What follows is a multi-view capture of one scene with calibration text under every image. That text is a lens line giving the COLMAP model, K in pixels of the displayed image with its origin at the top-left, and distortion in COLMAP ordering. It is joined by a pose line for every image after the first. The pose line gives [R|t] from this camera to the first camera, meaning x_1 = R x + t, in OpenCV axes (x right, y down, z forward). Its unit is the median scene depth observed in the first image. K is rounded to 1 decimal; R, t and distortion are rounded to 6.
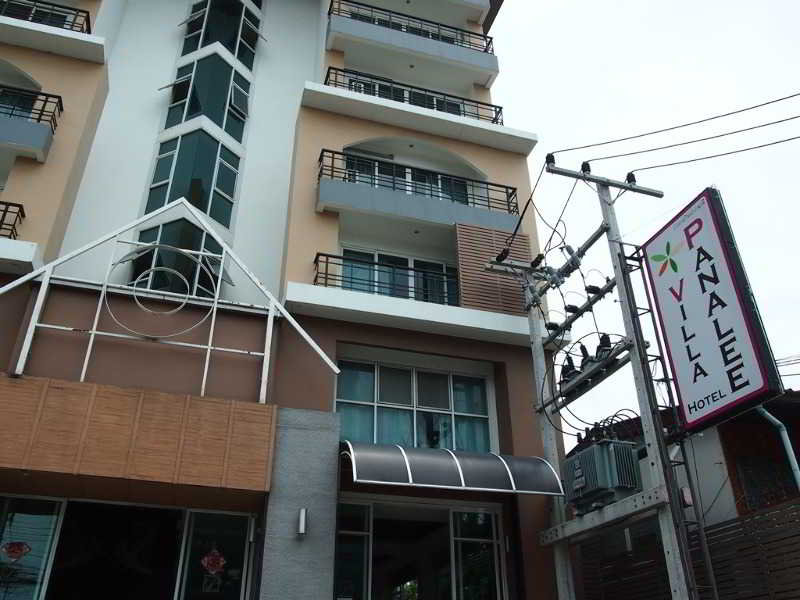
lens RADIAL K [[661.1, 0, 400.0], [0, 661.1, 300.0], [0, 0, 1]] dist [-0.118232, 0.099445]
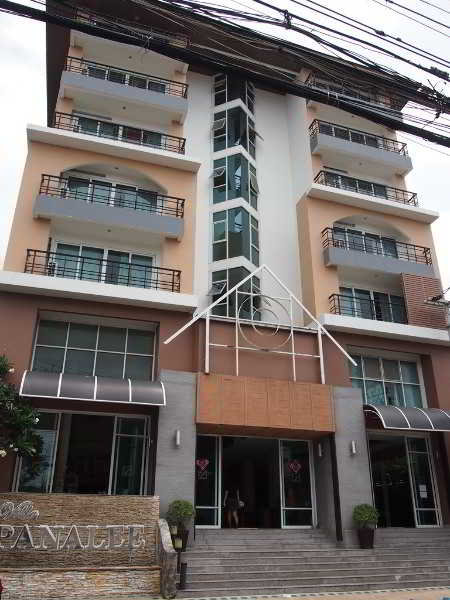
lens RADIAL K [[499.6, 0, 225.0], [0, 499.6, 300.0], [0, 0, 1]] dist [-0.122217, 0.005733]
pose [[0.999875, 0.014378, -0.006577, -0.392836], [-0.013718, 0.995739, 0.091192, -0.166887], [0.007860, -0.091090, 0.995812, -0.313173]]
